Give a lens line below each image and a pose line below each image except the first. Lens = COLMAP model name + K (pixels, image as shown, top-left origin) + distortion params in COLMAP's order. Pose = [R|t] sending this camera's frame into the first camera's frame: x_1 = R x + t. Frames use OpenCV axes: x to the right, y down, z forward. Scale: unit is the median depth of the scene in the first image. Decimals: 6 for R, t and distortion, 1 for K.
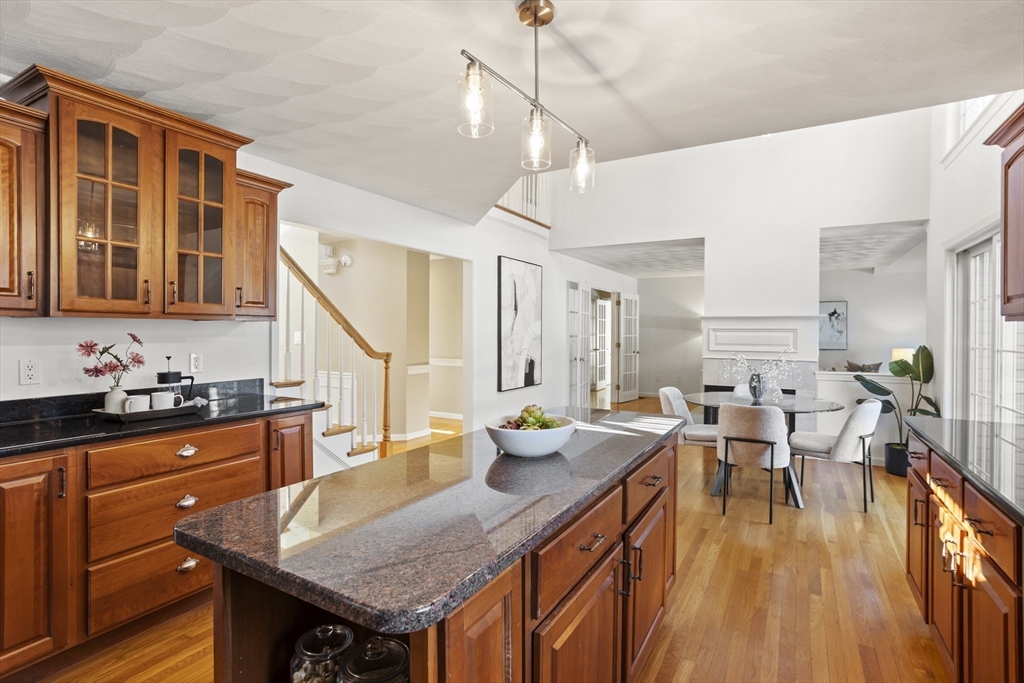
lens RADIAL K [[500.8, 0, 514.4], [0, 500.8, 335.3], [0, 0, 1]] dist [-0.031108, 0.008183]
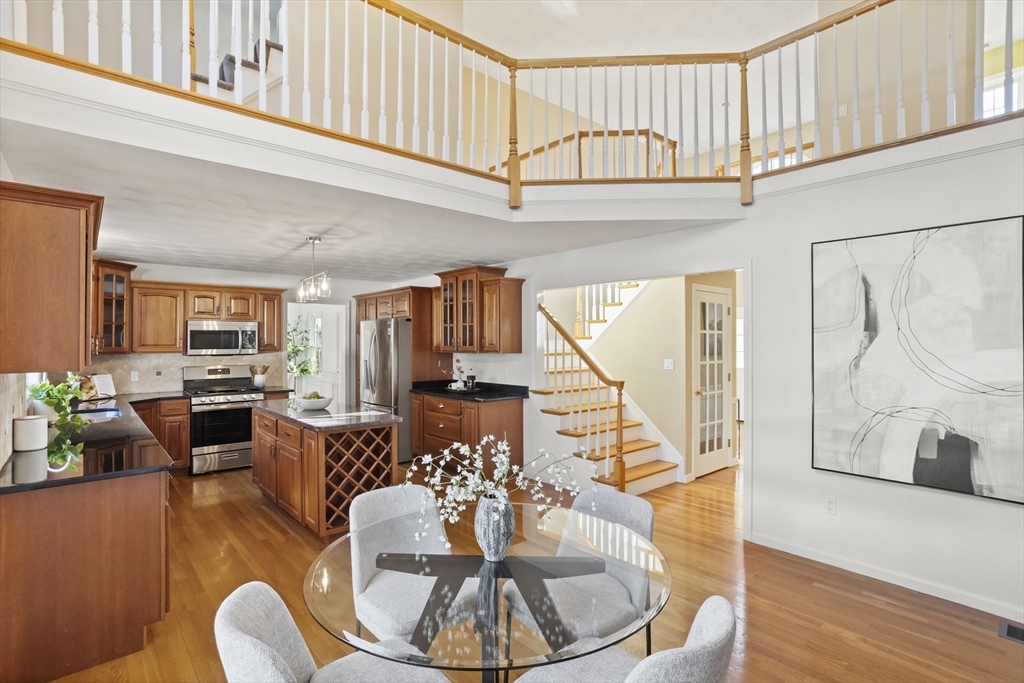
lens RADIAL K [[500.8, 0, 515.5], [0, 500.8, 339.4], [0, 0, 1]] dist [-0.031108, 0.008183]
pose [[-0.320168, -0.009630, -0.947312, 0.623772], [-0.007984, 0.999940, -0.007467, -0.033974], [0.947327, 0.005173, -0.320226, 0.809834]]
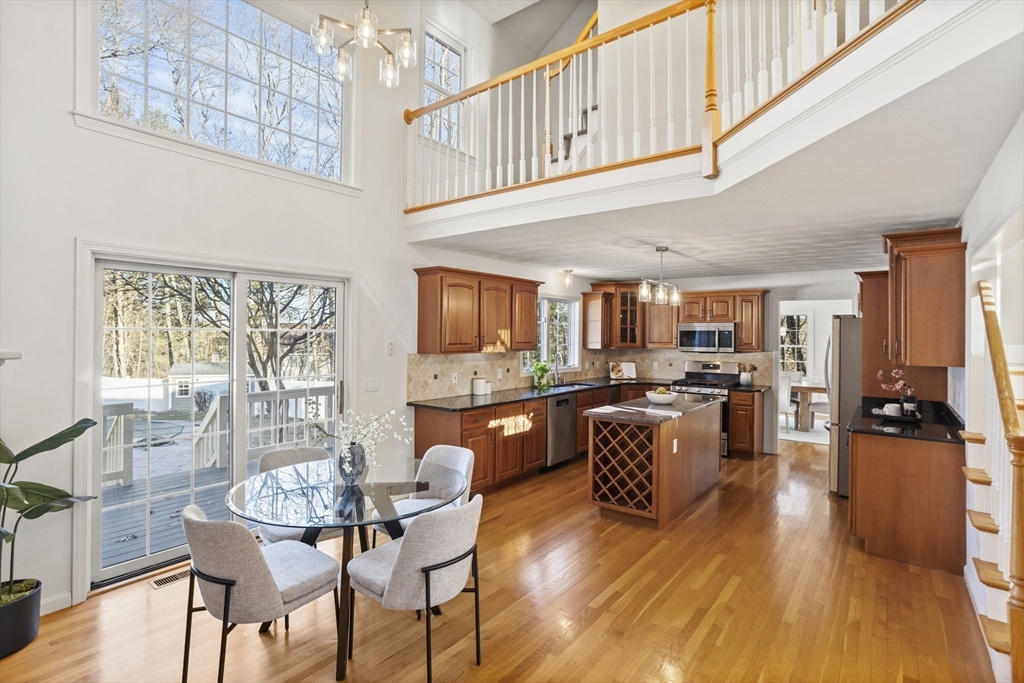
lens RADIAL K [[500.8, 0, 514.4], [0, 500.8, 333.4], [0, 0, 1]] dist [-0.031108, 0.008183]
pose [[-0.991067, -0.014300, 0.132597, 0.144621], [-0.013736, 0.999892, 0.005163, -0.049116], [-0.132657, 0.003296, -0.991157, 1.131961]]
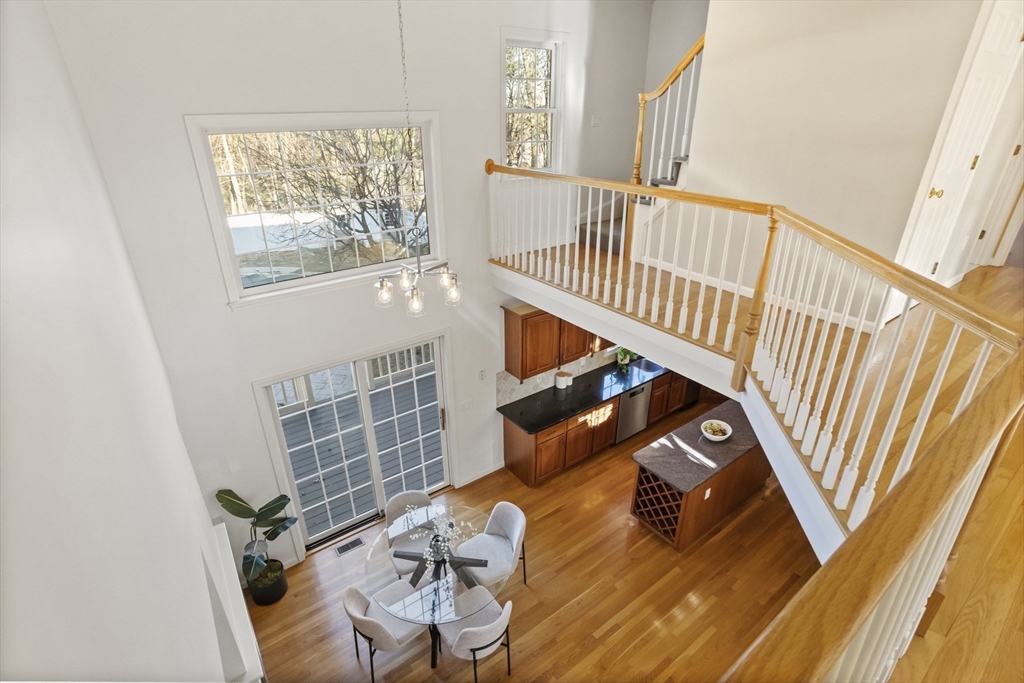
lens RADIAL K [[500.8, 0, 510.1], [0, 500.8, 337.2], [0, 0, 1]] dist [-0.031108, 0.008183]
pose [[-0.914309, -0.170751, 0.367264, 0.051306], [0.002434, 0.904454, 0.426564, -0.487329], [-0.405010, 0.390905, -0.826535, 1.123485]]
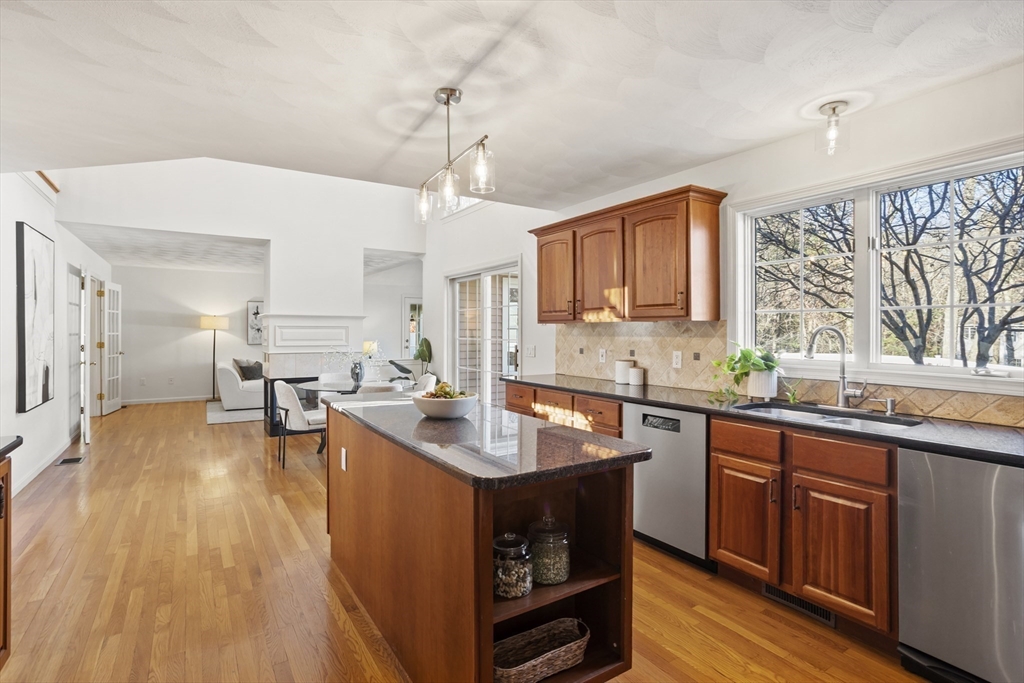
lens RADIAL K [[500.8, 0, 511.4], [0, 500.8, 334.1], [0, 0, 1]] dist [-0.031108, 0.008183]
pose [[0.456598, -0.010352, 0.889613, -0.315168], [0.006676, 0.999944, 0.008209, -0.000916], [-0.889648, 0.002191, 0.456641, 0.061387]]
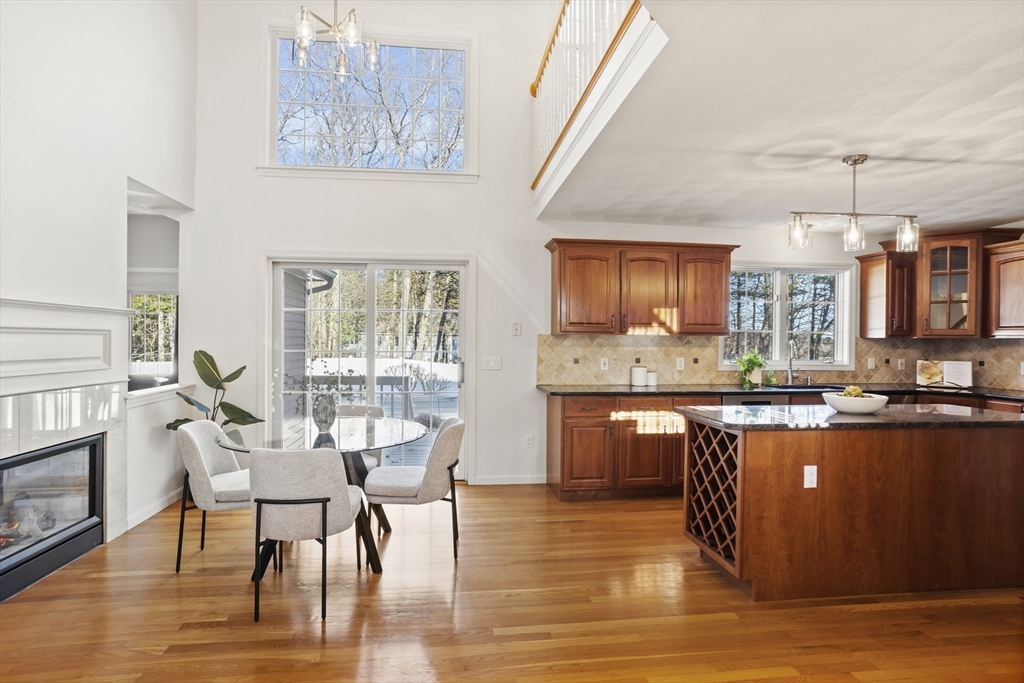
lens RADIAL K [[500.8, 0, 506.1], [0, 500.8, 339.3], [0, 0, 1]] dist [-0.031108, 0.008183]
pose [[-0.594917, -0.008738, 0.803740, -0.176411], [-0.006255, 0.999961, 0.006242, -0.007022], [-0.803763, -0.001314, -0.594948, 0.862466]]
